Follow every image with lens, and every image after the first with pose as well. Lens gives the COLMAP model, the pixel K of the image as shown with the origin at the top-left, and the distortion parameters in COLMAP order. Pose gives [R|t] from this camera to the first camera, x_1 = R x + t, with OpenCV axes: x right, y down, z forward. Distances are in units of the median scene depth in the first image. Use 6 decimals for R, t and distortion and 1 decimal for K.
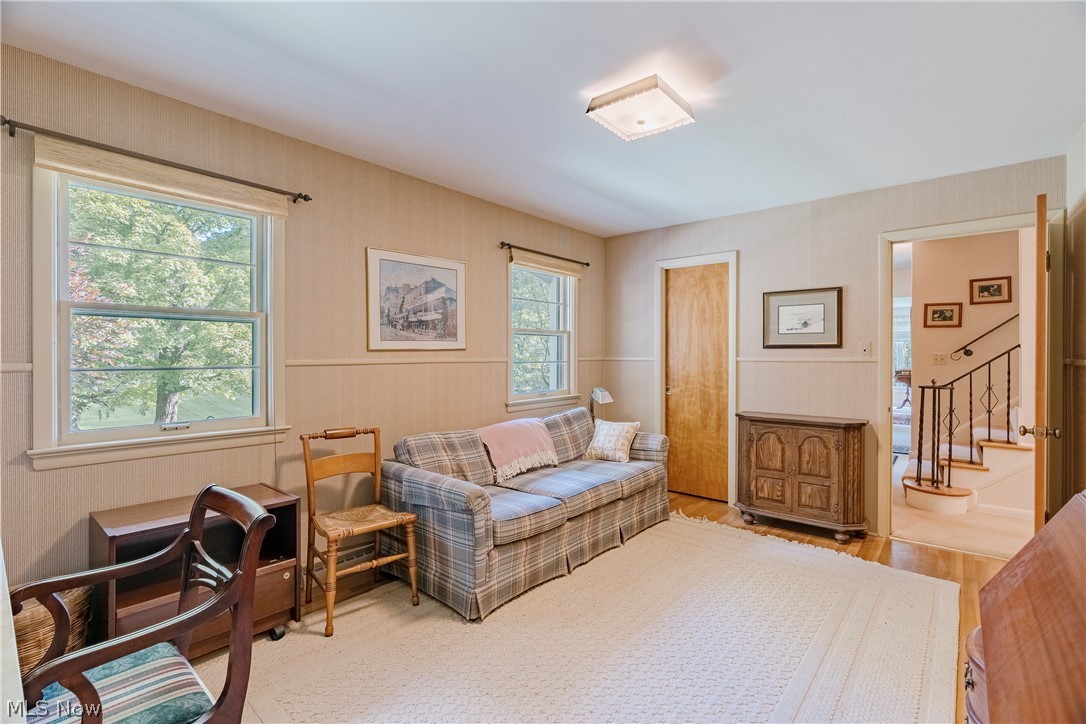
lens RADIAL K [[496.1, 0, 534.2], [0, 496.1, 361.4], [0, 0, 1]] dist [-0.013668, 0.003024]
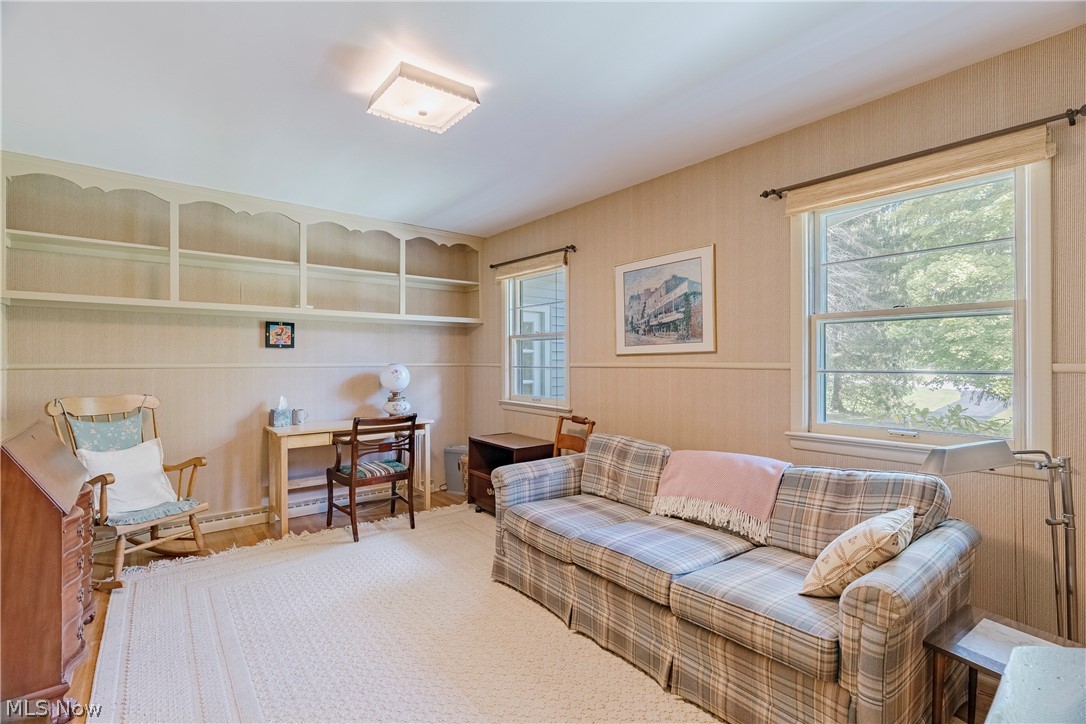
lens RADIAL K [[496.1, 0, 547.1], [0, 496.1, 357.4], [0, 0, 1]] dist [-0.013668, 0.003024]
pose [[-0.174438, -0.001583, -0.984667, 0.768883], [-0.005932, 0.999982, -0.000557, -0.014332], [0.984650, 0.005744, -0.174444, 0.966388]]
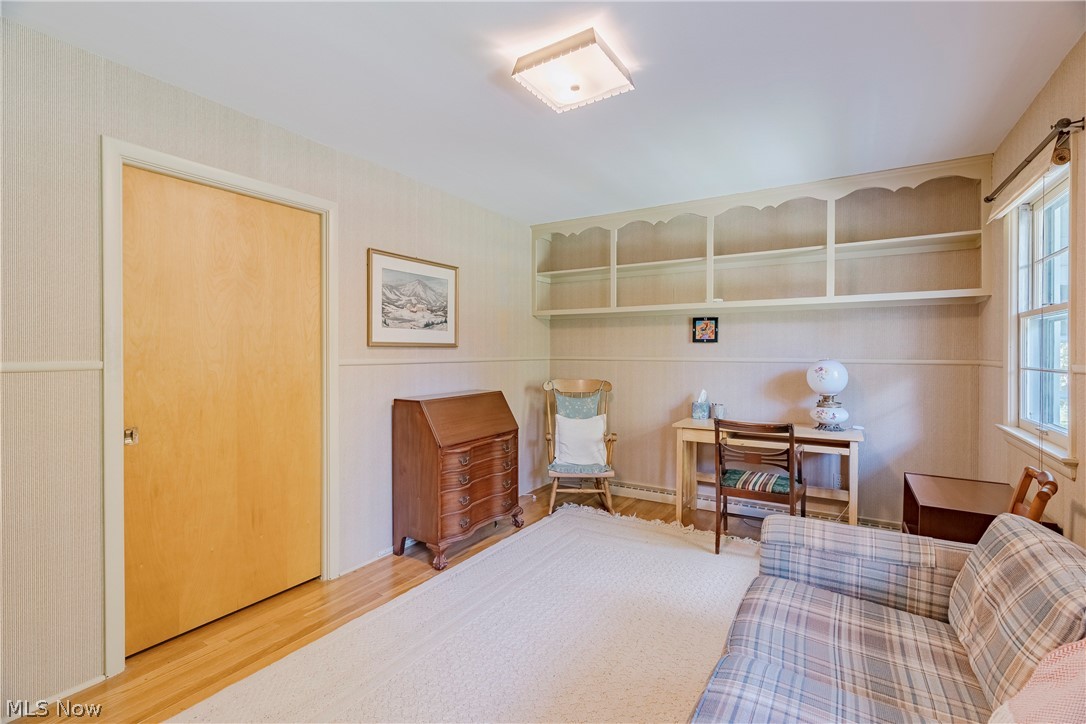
lens RADIAL K [[496.1, 0, 548.8], [0, 496.1, 355.7], [0, 0, 1]] dist [-0.013668, 0.003024]
pose [[-0.988738, 0.002519, -0.149638, 0.277135], [0.000340, 0.999894, 0.014588, -0.019520], [0.149659, 0.014373, -0.988633, 1.276333]]
